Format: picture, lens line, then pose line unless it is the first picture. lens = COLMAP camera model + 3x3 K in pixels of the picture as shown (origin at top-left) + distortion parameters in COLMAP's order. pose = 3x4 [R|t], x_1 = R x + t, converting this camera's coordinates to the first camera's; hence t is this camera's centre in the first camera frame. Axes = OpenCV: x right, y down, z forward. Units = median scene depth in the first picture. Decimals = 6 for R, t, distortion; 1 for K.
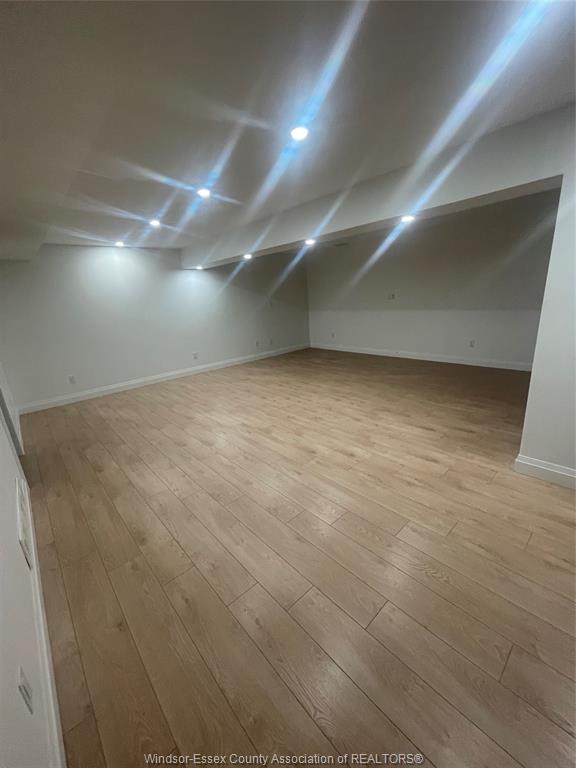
lens RADIAL K [[310.9, 0, 288.0], [0, 310.9, 384.0], [0, 0, 1]] dist [0.000137, -0.000121]
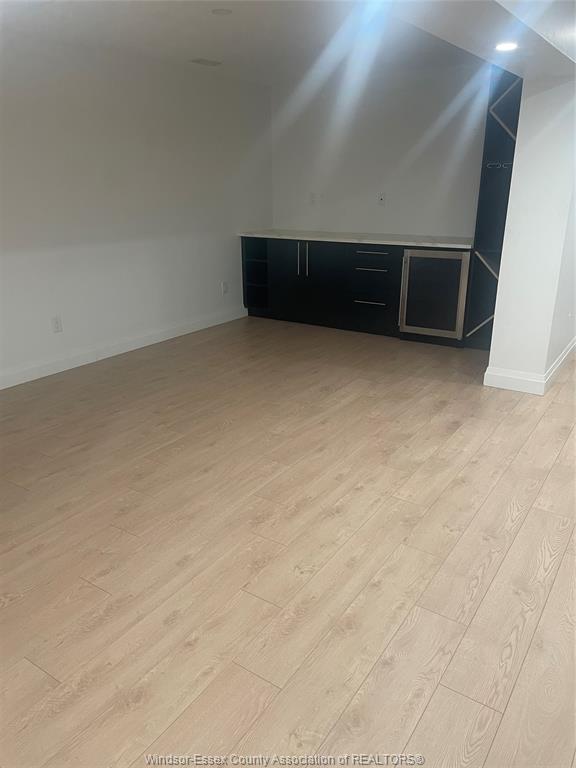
lens RADIAL K [[569.4, 0, 292.3], [0, 569.4, 384.5], [0, 0, 1]] dist [0.107975, -0.136353]
pose [[-0.238291, -0.264594, 0.934456, -0.413049], [0.292740, 0.897854, 0.328880, -0.320880], [-0.926024, 0.351922, -0.136493, 1.177894]]
